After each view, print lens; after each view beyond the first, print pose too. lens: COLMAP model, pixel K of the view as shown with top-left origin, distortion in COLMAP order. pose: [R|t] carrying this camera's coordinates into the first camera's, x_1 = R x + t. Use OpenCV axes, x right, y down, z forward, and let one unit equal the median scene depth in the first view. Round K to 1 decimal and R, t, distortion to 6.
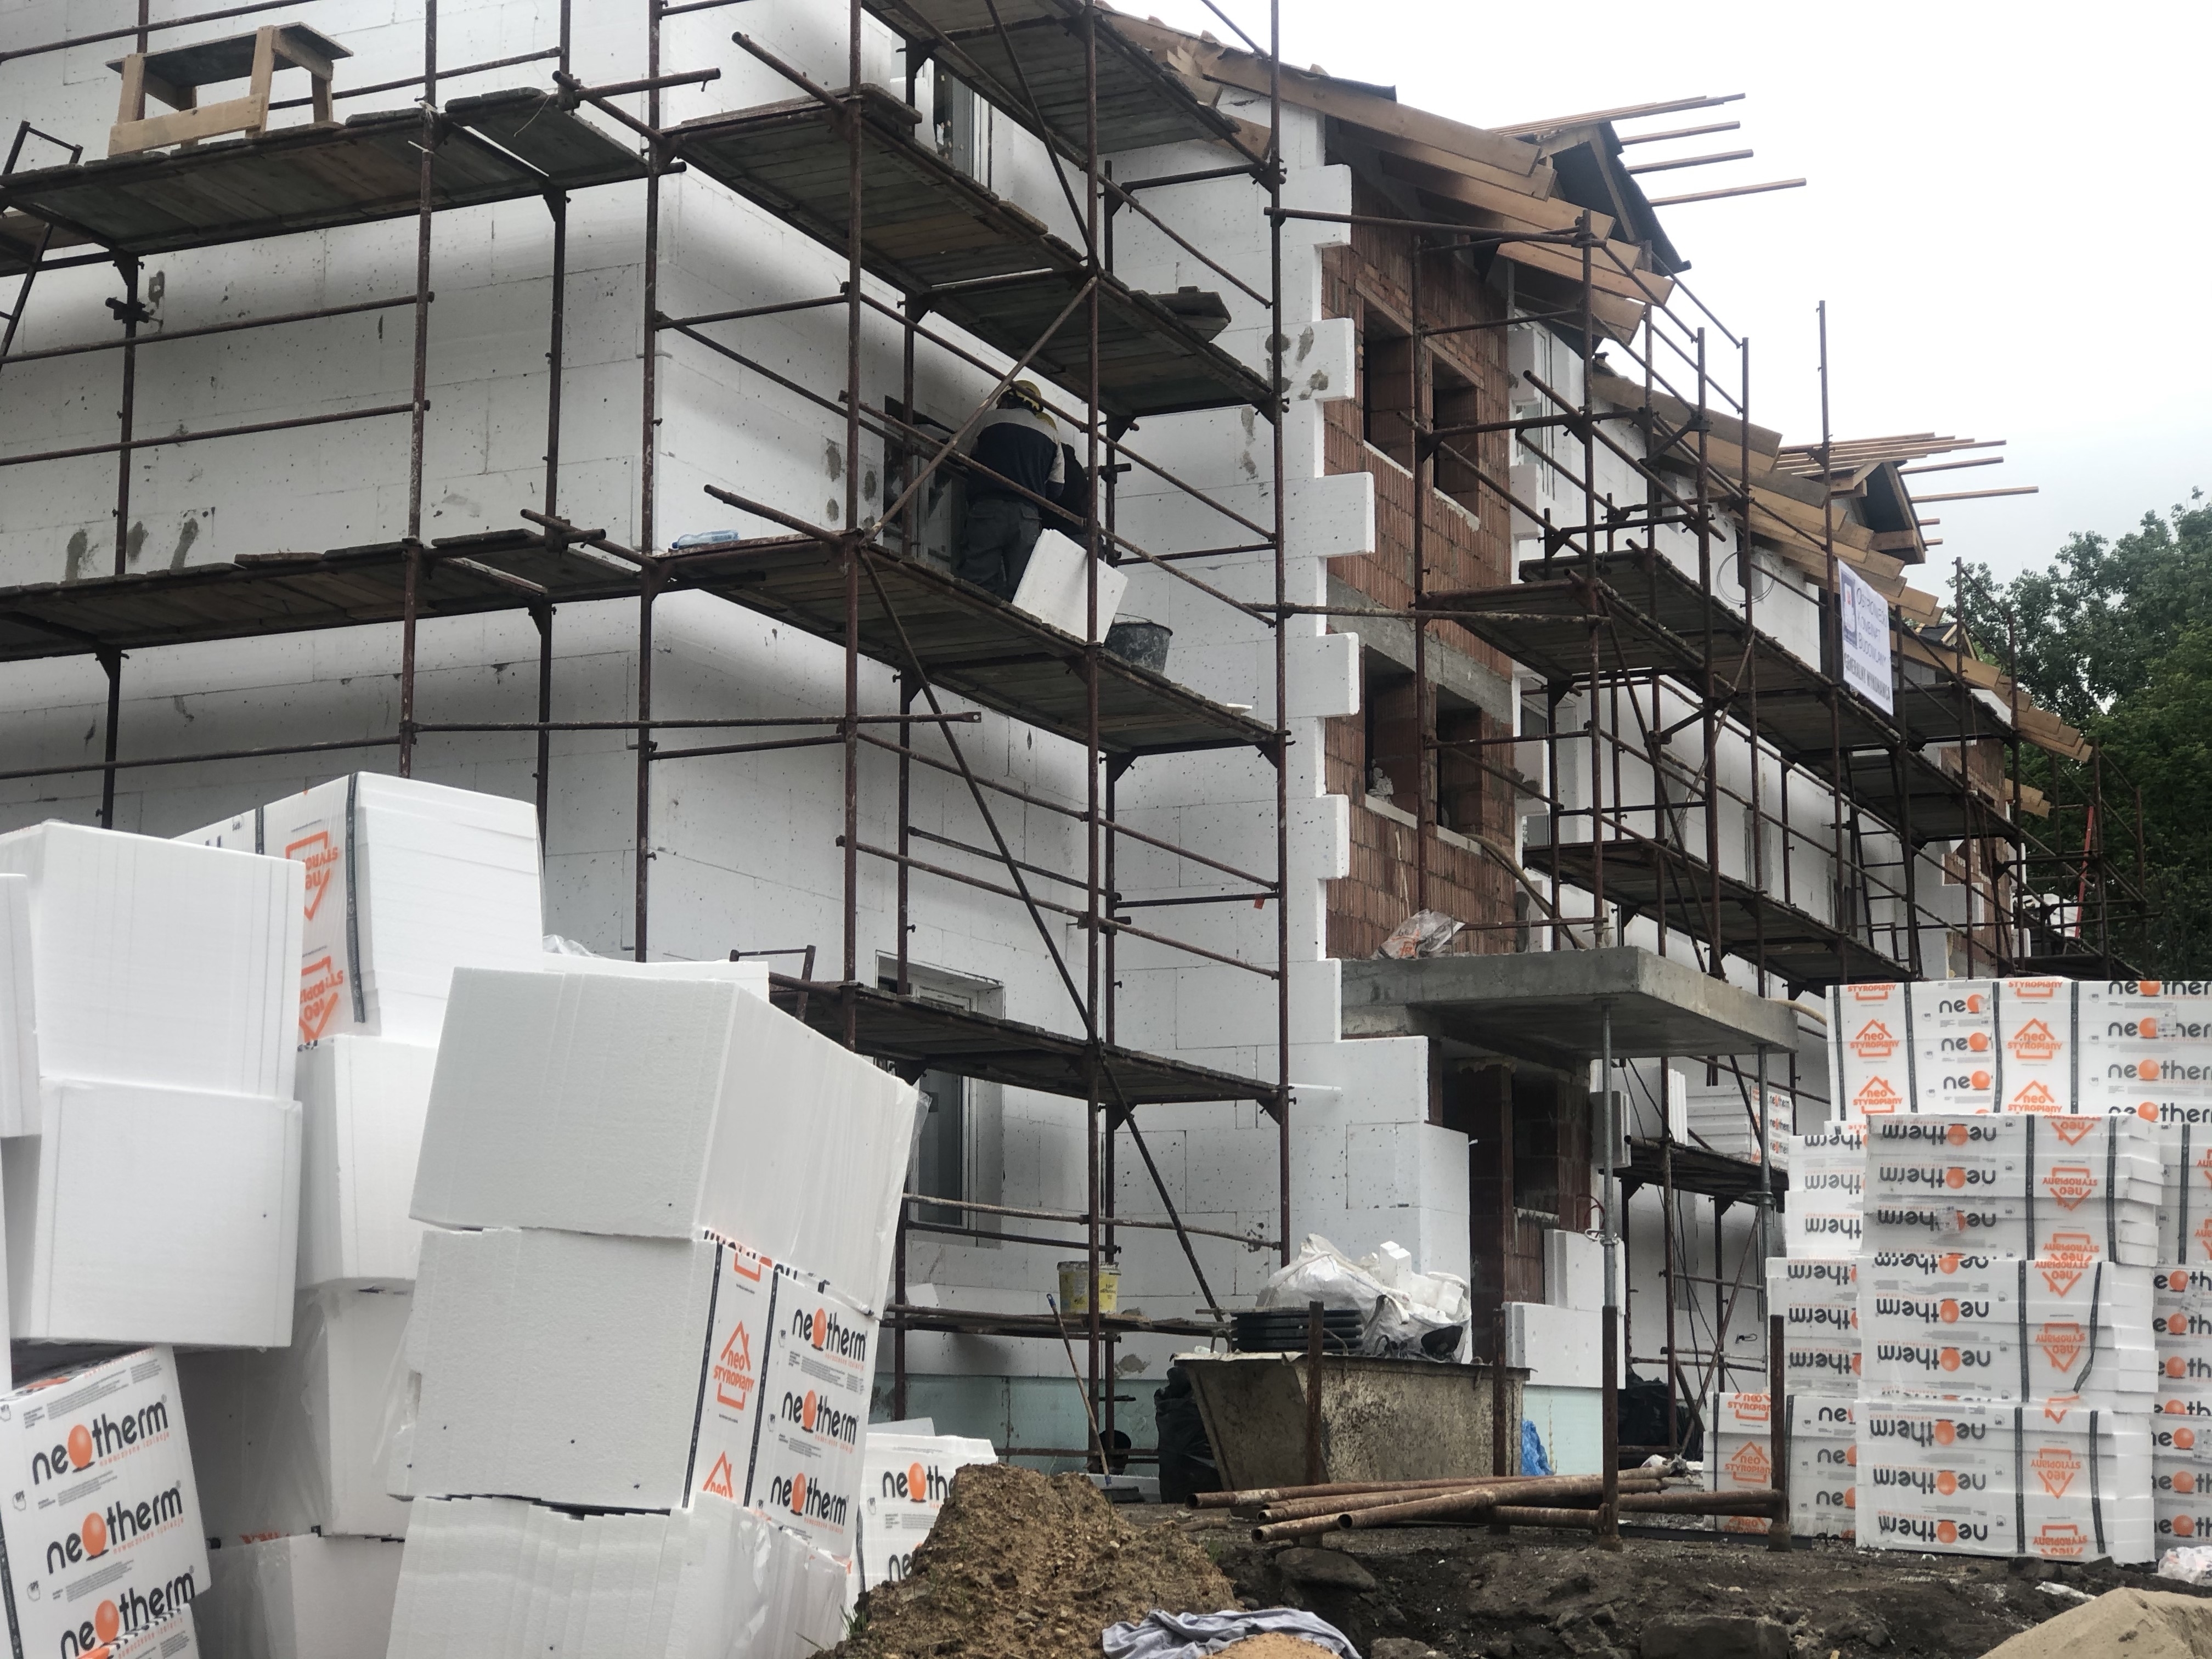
lens RADIAL K [[3628.6, 0, 1099.3], [0, 3628.6, 816.6], [0, 0, 1]] dist [0.006954, 0.000000]
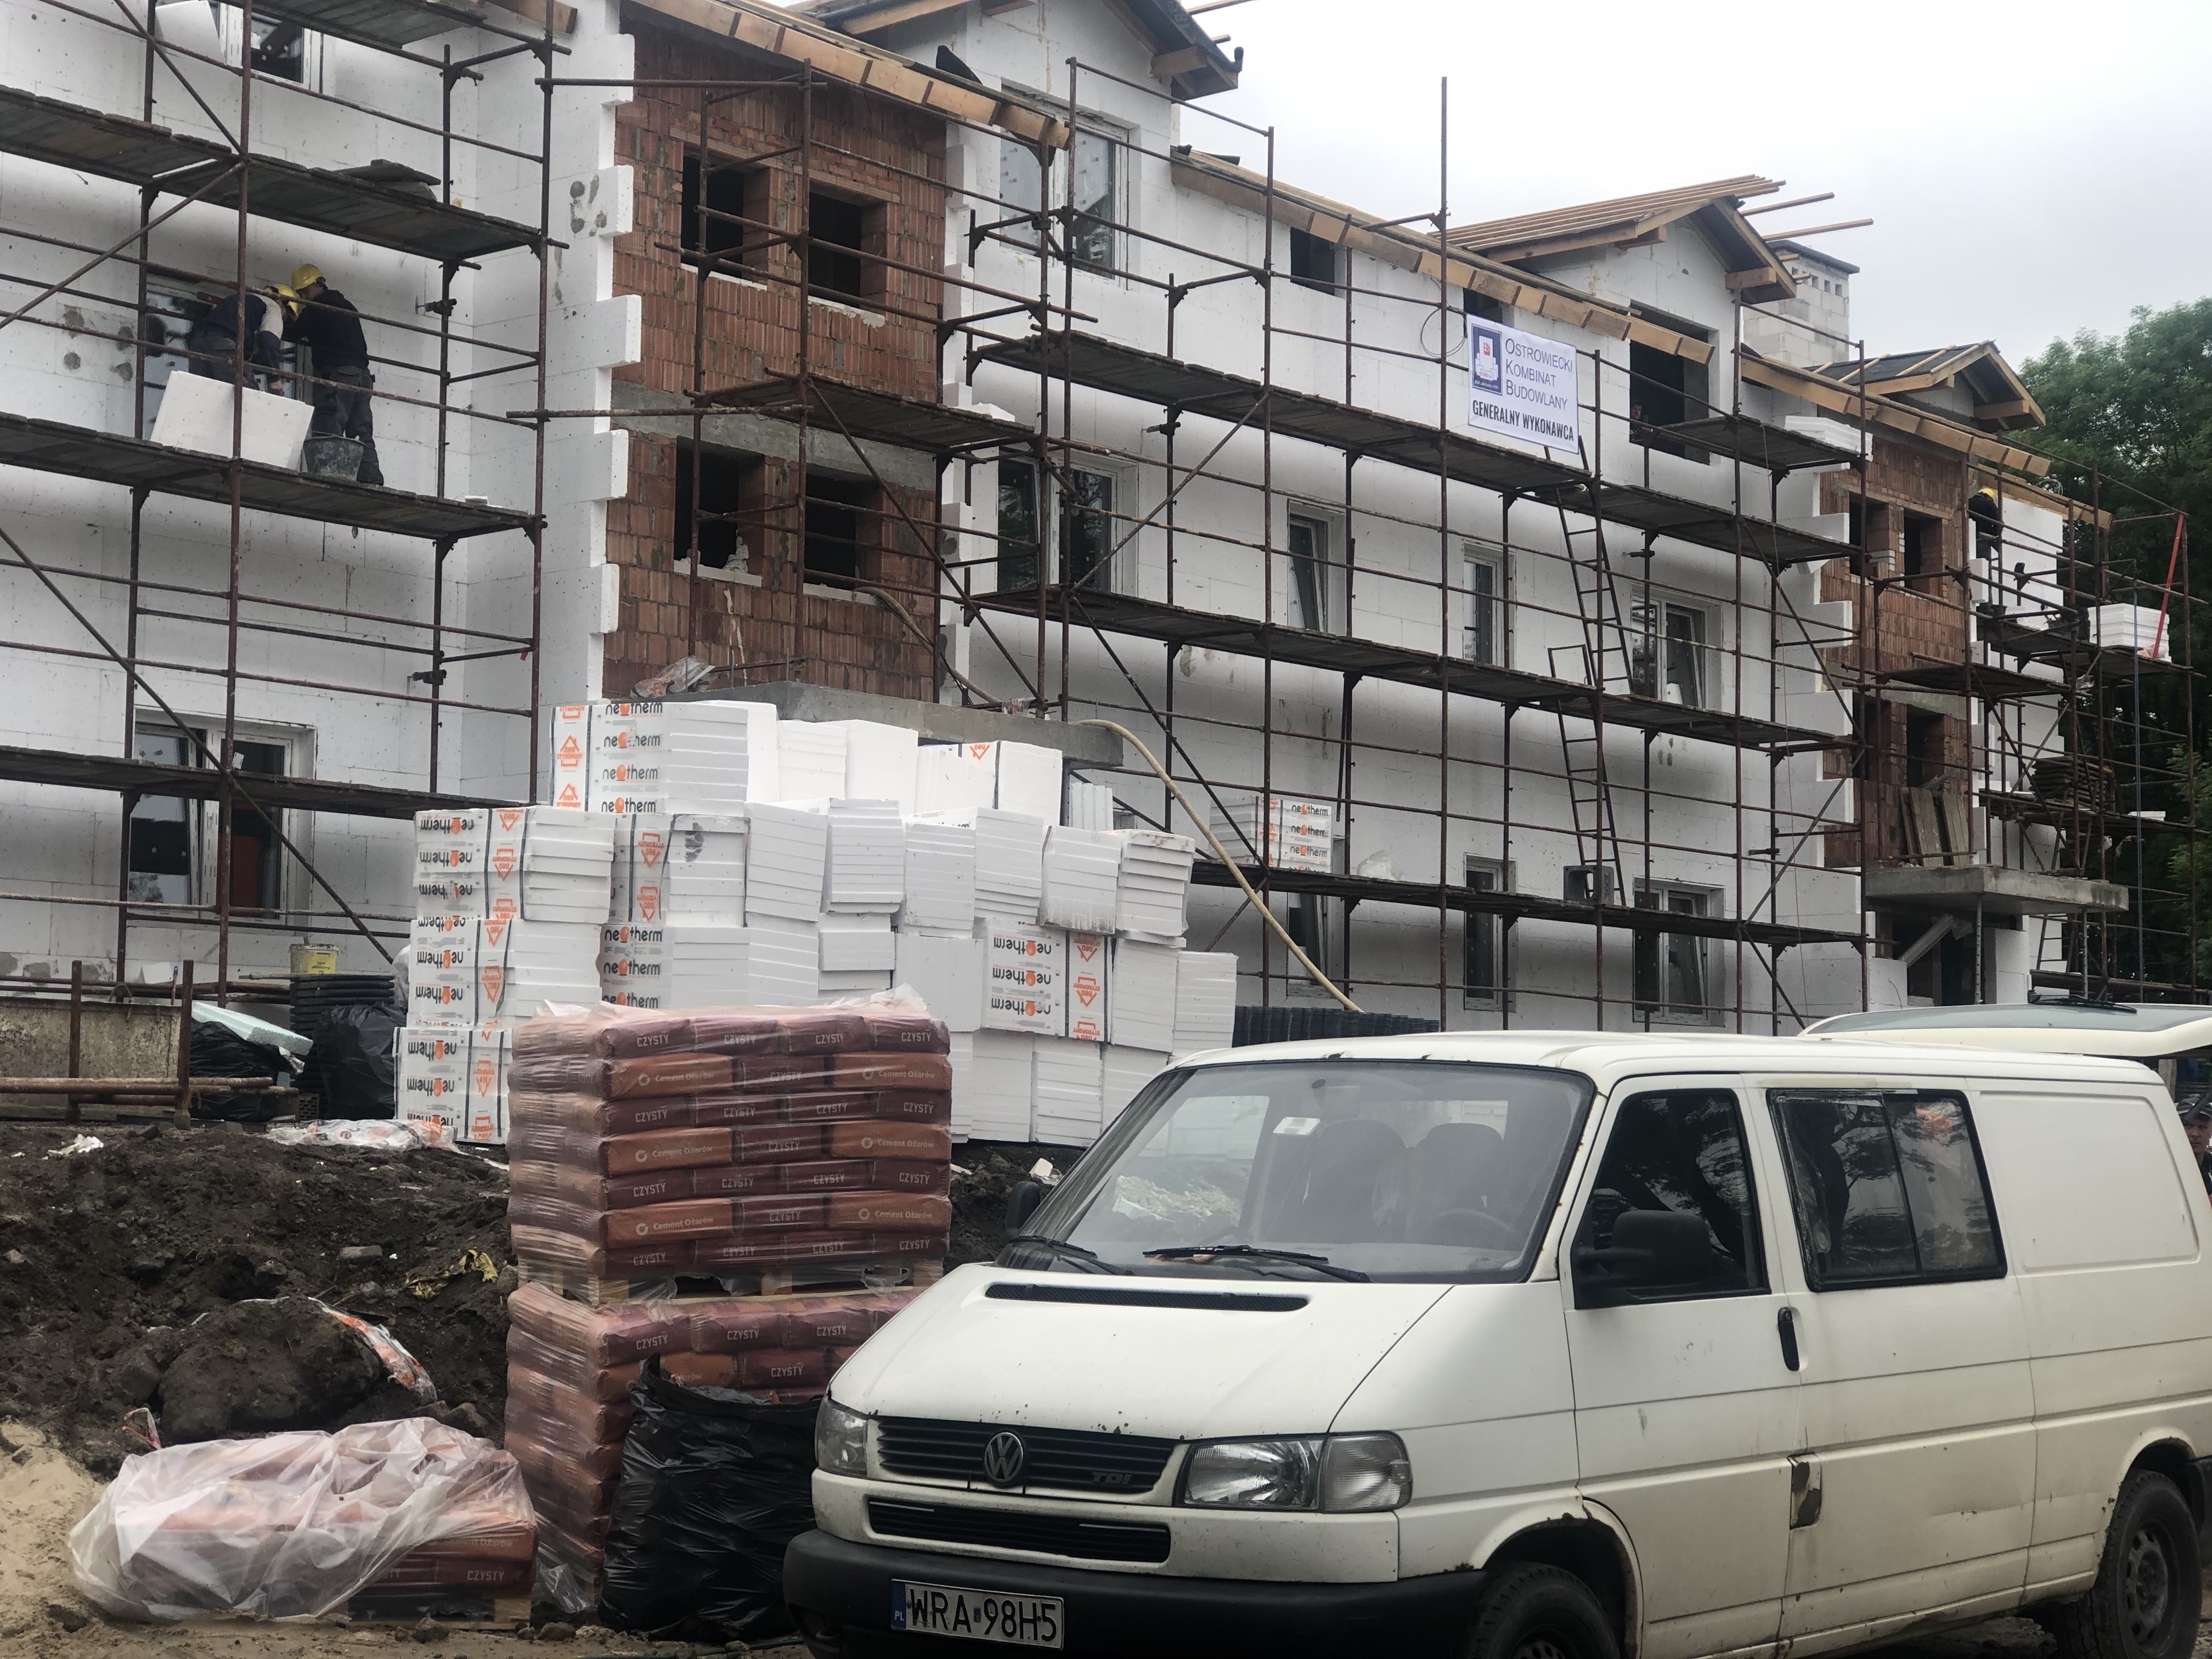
lens RADIAL K [[3628.6, 0, 1115.7], [0, 3628.6, 831.2], [0, 0, 1]] dist [0.006954, 0.000000]
pose [[0.967283, -0.022644, -0.252685, 0.557316], [0.041443, 0.996733, 0.069324, 0.006098], [0.250290, -0.077528, 0.965062, -0.142927]]
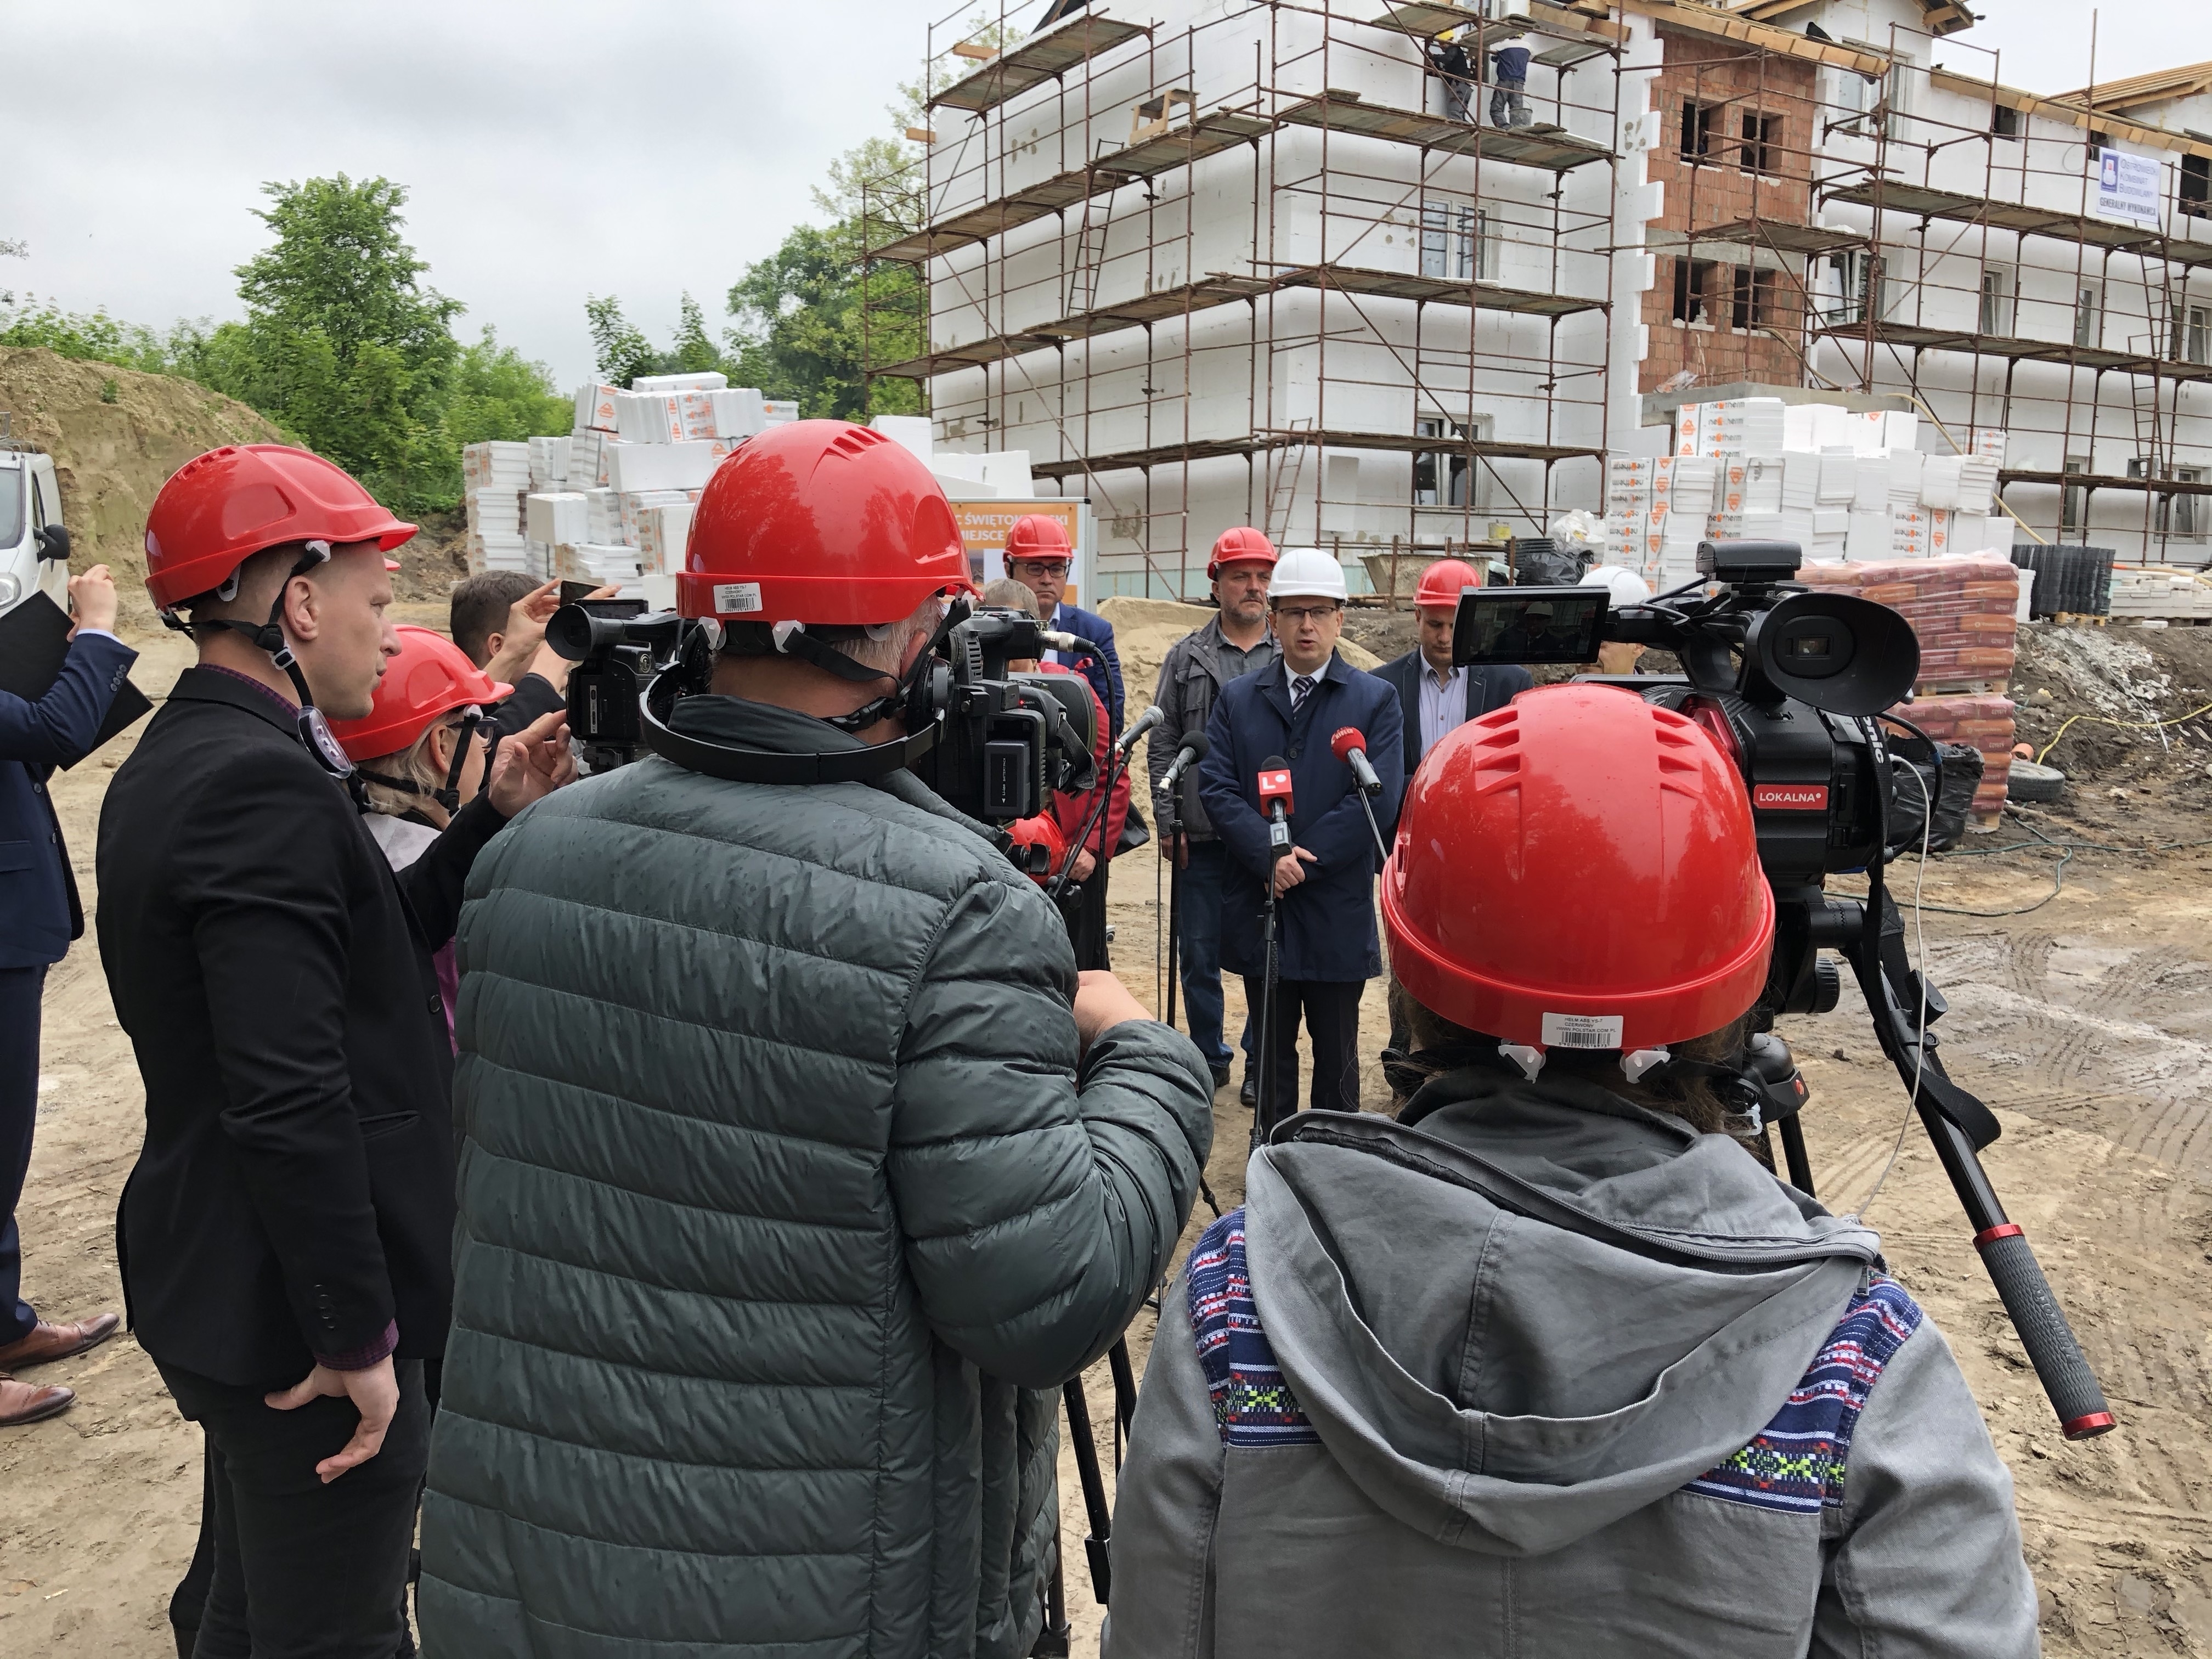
lens RADIAL K [[1801.4, 0, 1092.0], [0, 1801.4, 831.7], [0, 0, 1]] dist [0.033538, -0.034065]
pose [[0.834865, 0.061615, -0.546995, 0.459056], [0.094229, 0.963051, 0.252299, -0.020572], [0.542329, -0.262178, 0.798211, -0.263488]]
